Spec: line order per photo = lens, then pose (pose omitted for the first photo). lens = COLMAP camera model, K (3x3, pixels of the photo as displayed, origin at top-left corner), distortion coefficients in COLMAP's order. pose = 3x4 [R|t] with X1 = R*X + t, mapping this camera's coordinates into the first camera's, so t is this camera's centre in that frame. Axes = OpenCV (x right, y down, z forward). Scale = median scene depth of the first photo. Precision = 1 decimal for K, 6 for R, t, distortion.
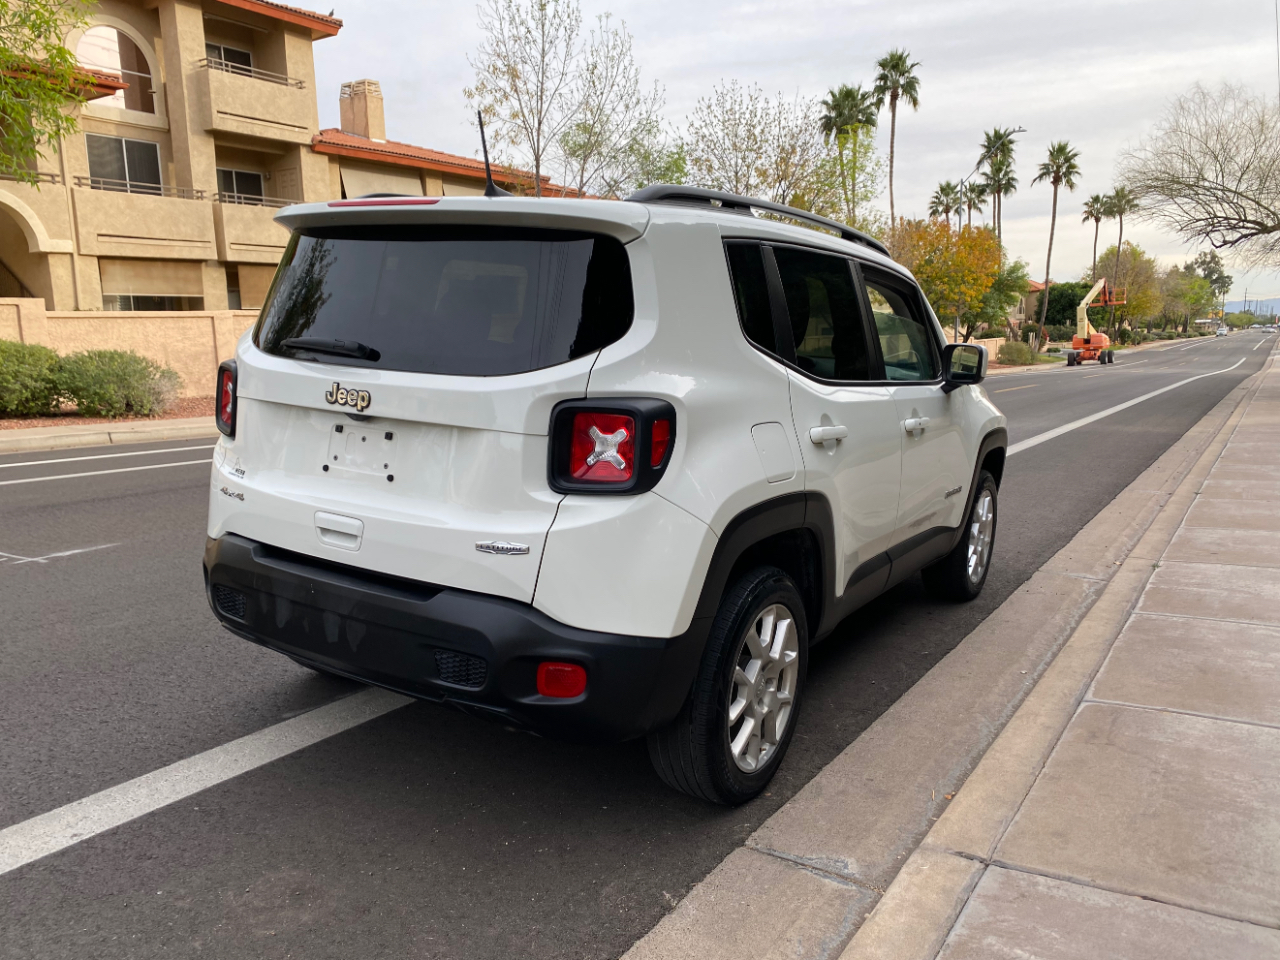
lens RADIAL K [[977.2, 0, 645.9], [0, 977.2, 489.2], [0, 0, 1]] dist [0.019775, -0.012790]
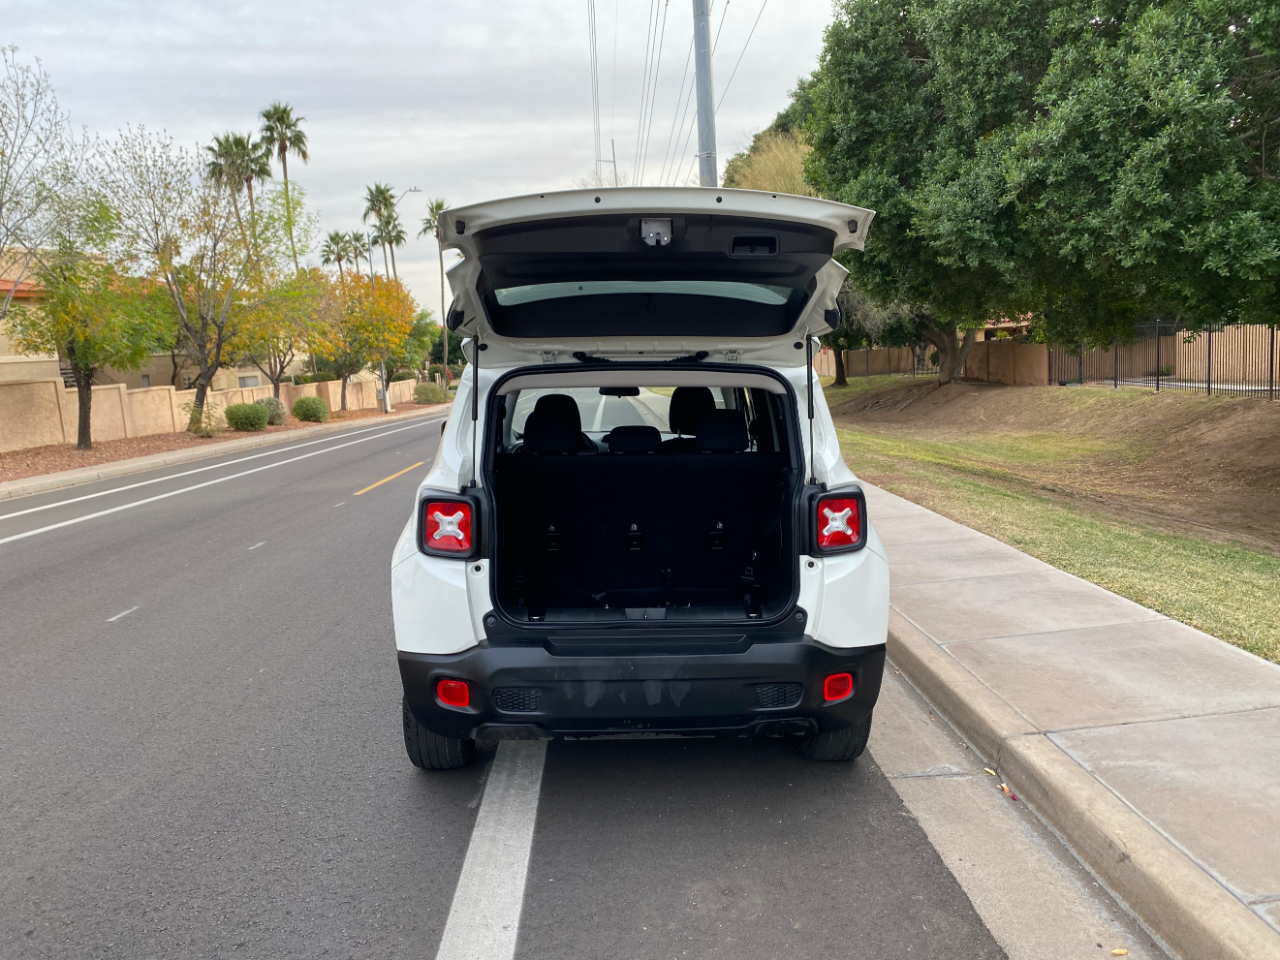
lens RADIAL K [[977.2, 0, 631.9], [0, 977.2, 471.1], [0, 0, 1]] dist [0.019775, -0.012790]
pose [[0.827238, -0.106438, 0.551678, -0.104816], [0.139320, 0.990086, -0.017886, -0.012818], [-0.544305, 0.091656, 0.833865, -0.006616]]
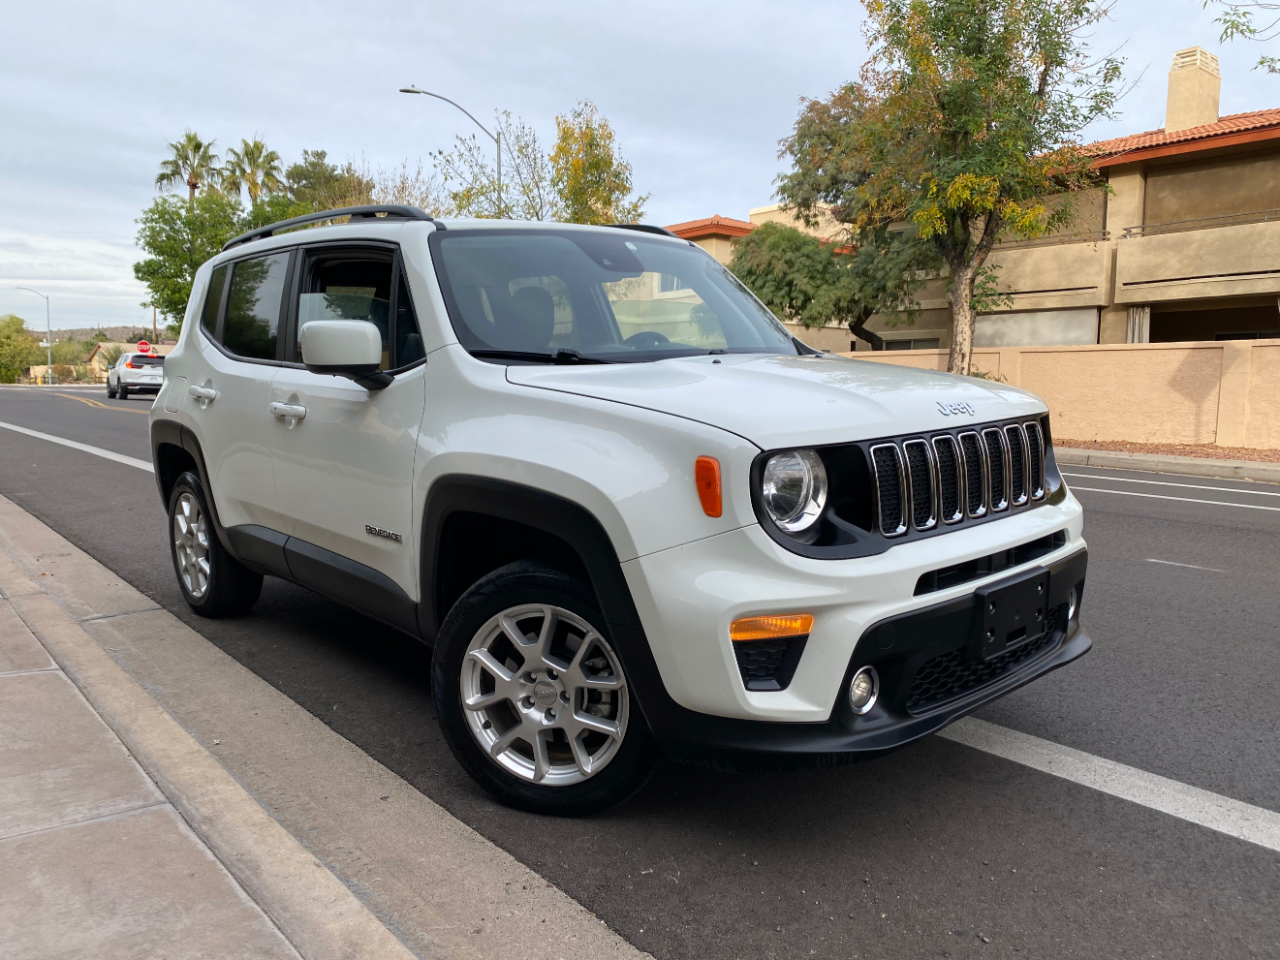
lens RADIAL K [[977.2, 0, 649.8], [0, 977.2, 478.5], [0, 0, 1]] dist [0.019775, -0.012790]
pose [[-0.286745, 0.098638, -0.952915, 0.163832], [-0.162216, 0.975323, 0.149770, -0.030358], [0.944173, 0.197524, -0.263669, 0.242600]]
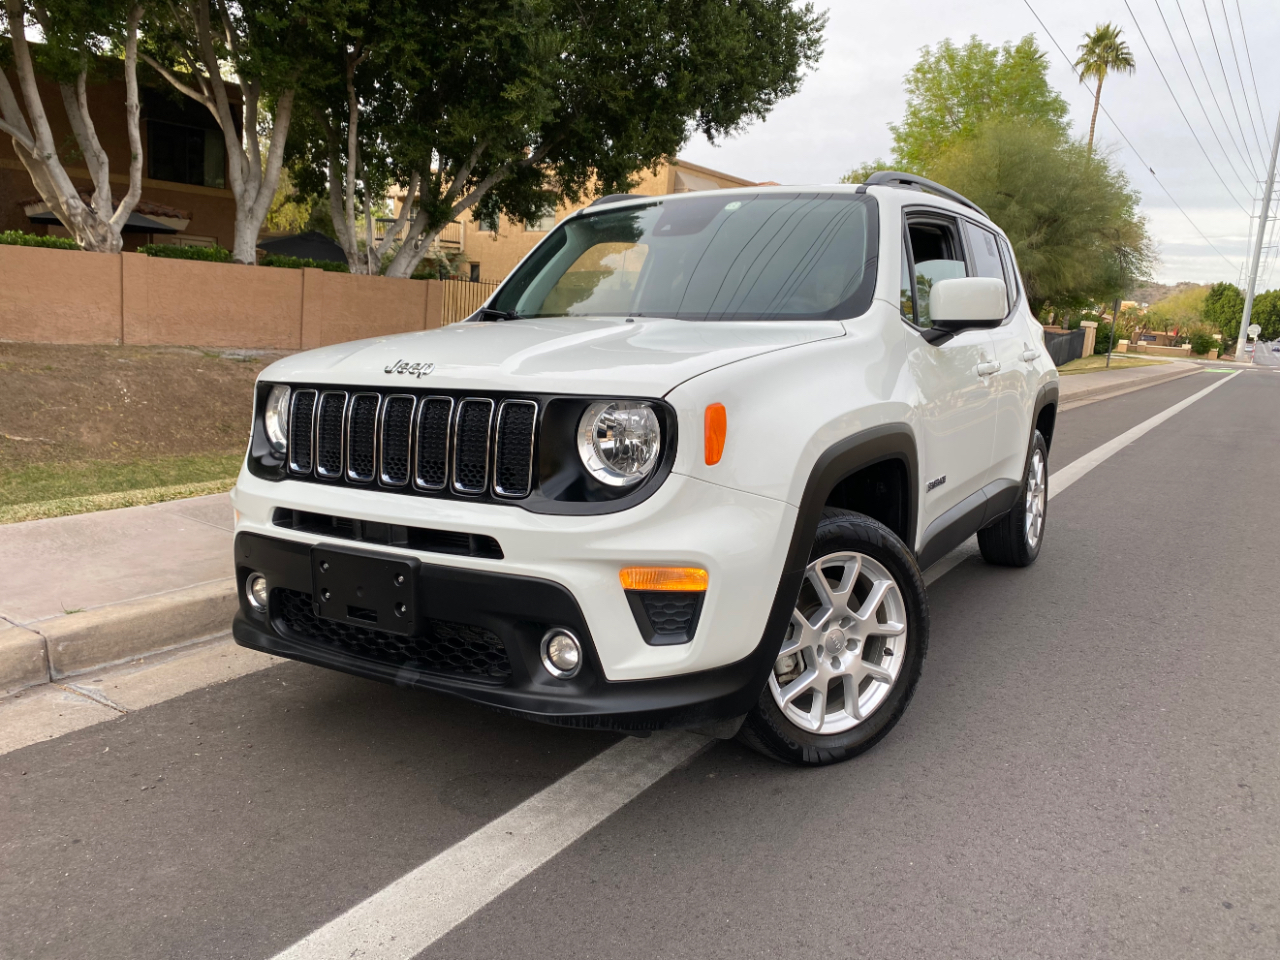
lens RADIAL K [[977.2, 0, 643.5], [0, 977.2, 483.7], [0, 0, 1]] dist [0.019775, -0.012790]
pose [[-0.998674, -0.049643, -0.013598, 0.034110], [-0.051379, 0.945544, 0.321414, -0.048735], [-0.003099, 0.321687, -0.946841, 0.339007]]
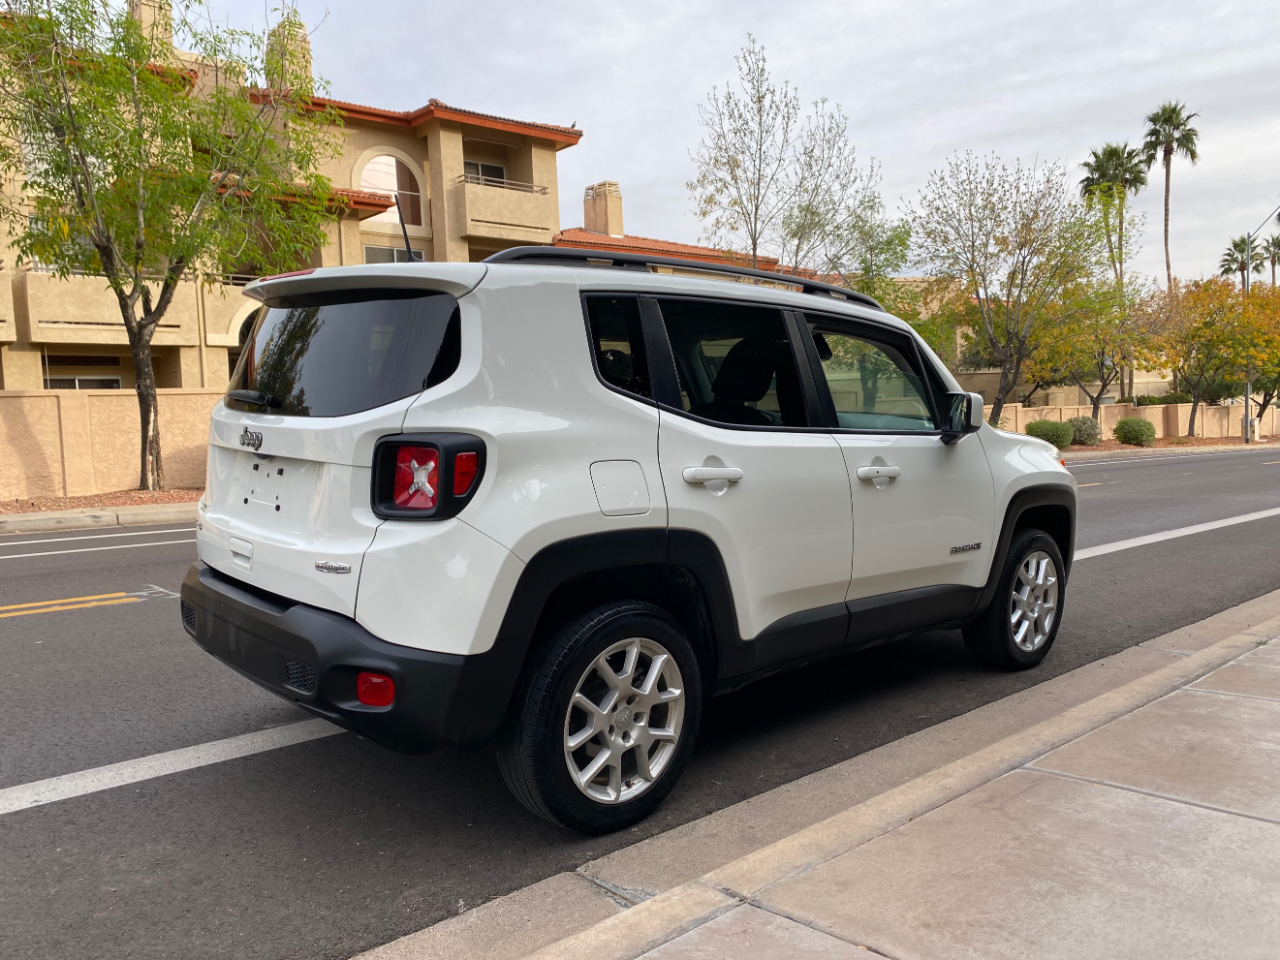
lens RADIAL K [[977.2, 0, 640.1], [0, 977.2, 484.2], [0, 0, 1]] dist [0.019775, -0.012790]
pose [[0.964117, 0.000416, -0.265476, 0.046827], [-0.023094, 0.996339, -0.082307, 0.004691], [0.264470, 0.085485, 0.960598, 0.000104]]
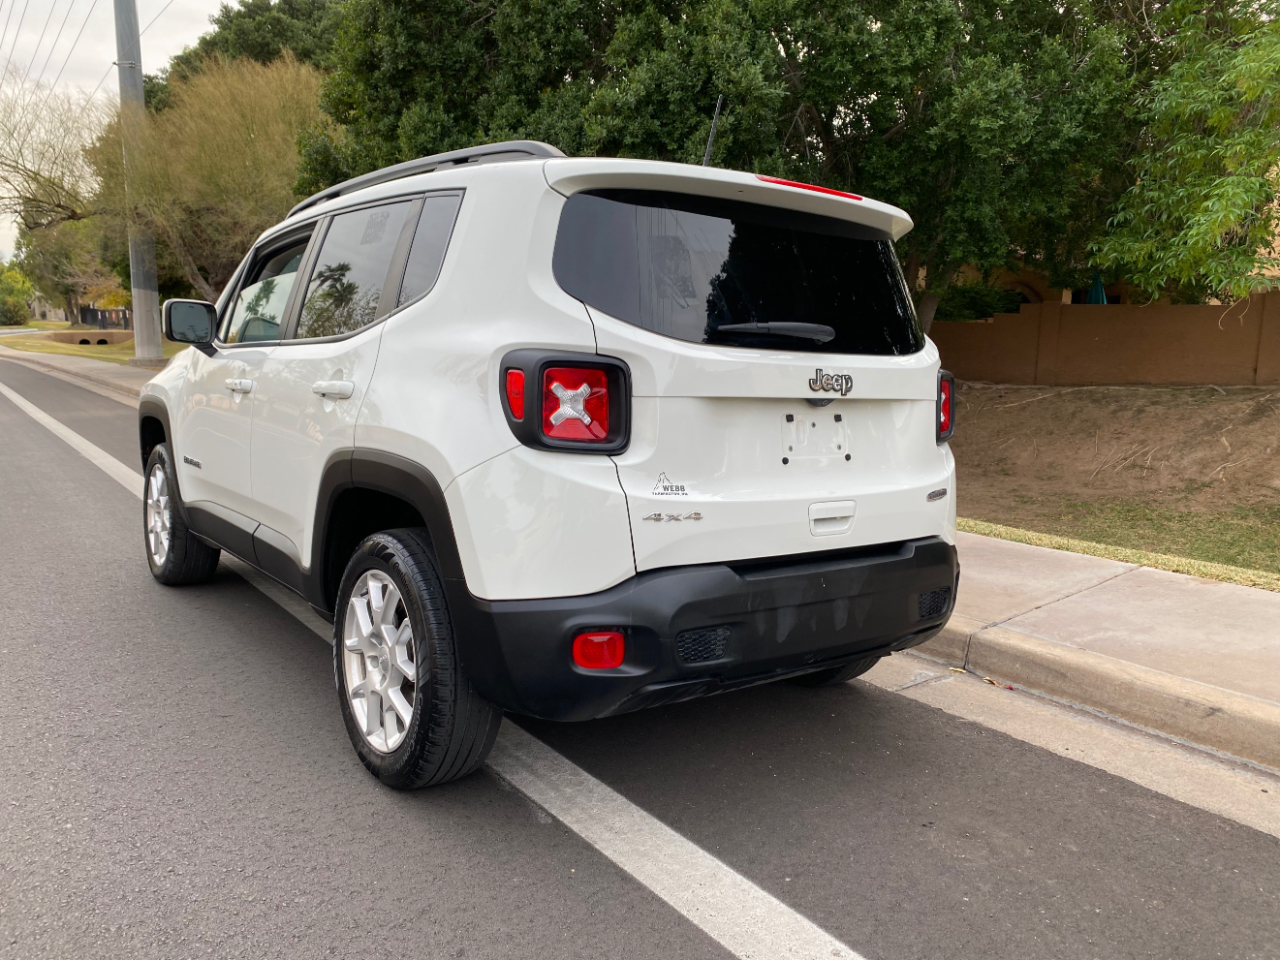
lens RADIAL K [[977.2, 0, 650.2], [0, 977.2, 474.6], [0, 0, 1]] dist [0.019775, -0.012790]
pose [[0.352808, -0.139282, 0.925271, -0.133818], [0.137454, 0.985846, 0.095989, -0.012559], [-0.925545, 0.093317, 0.366960, 0.083296]]
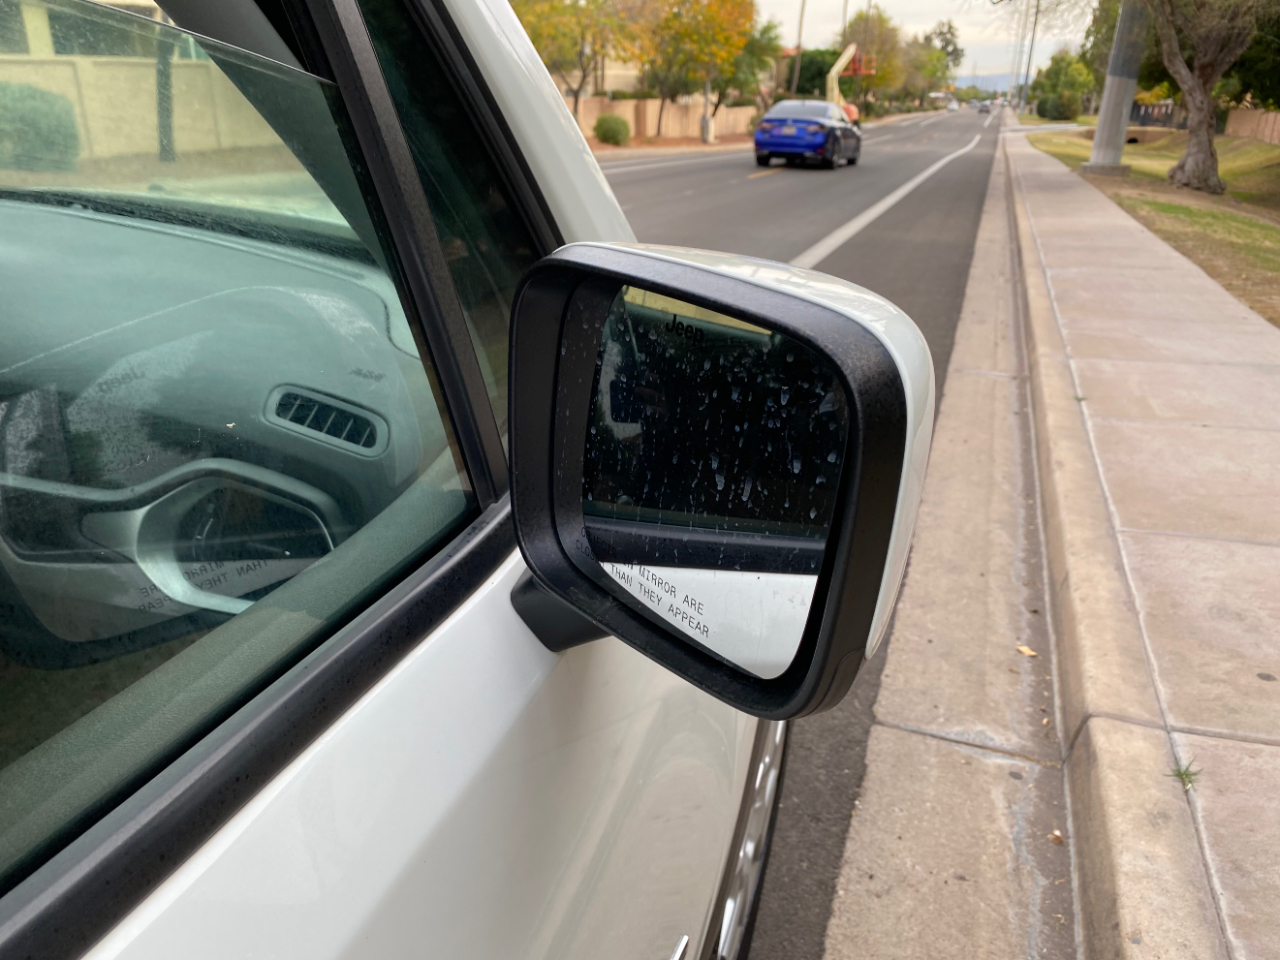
lens RADIAL K [[977.2, 0, 617.7], [0, 977.2, 479.4], [0, 0, 1]] dist [0.019775, -0.012790]
pose [[0.975803, -0.053751, 0.211941, 0.049366], [0.007038, 0.976533, 0.215255, -0.025235], [-0.218538, -0.208555, 0.953282, 0.151796]]
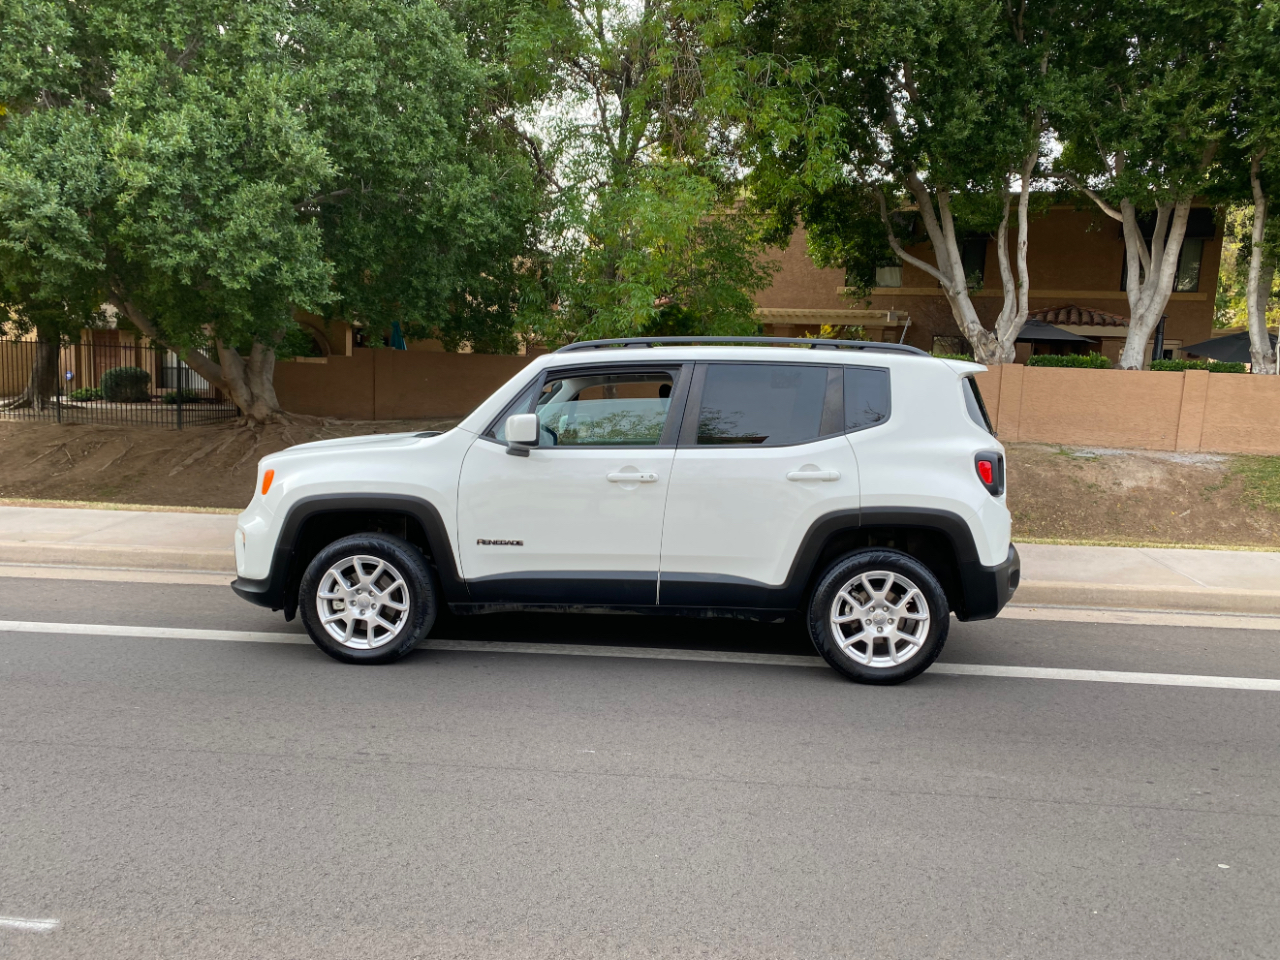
lens RADIAL K [[977.2, 0, 639.6], [0, 977.2, 481.4], [0, 0, 1]] dist [0.019775, -0.012790]
pose [[-0.460475, -0.120778, 0.879418, -0.197204], [0.110883, 0.975115, 0.191980, -0.057319], [-0.880720, 0.185914, -0.435624, 0.276198]]
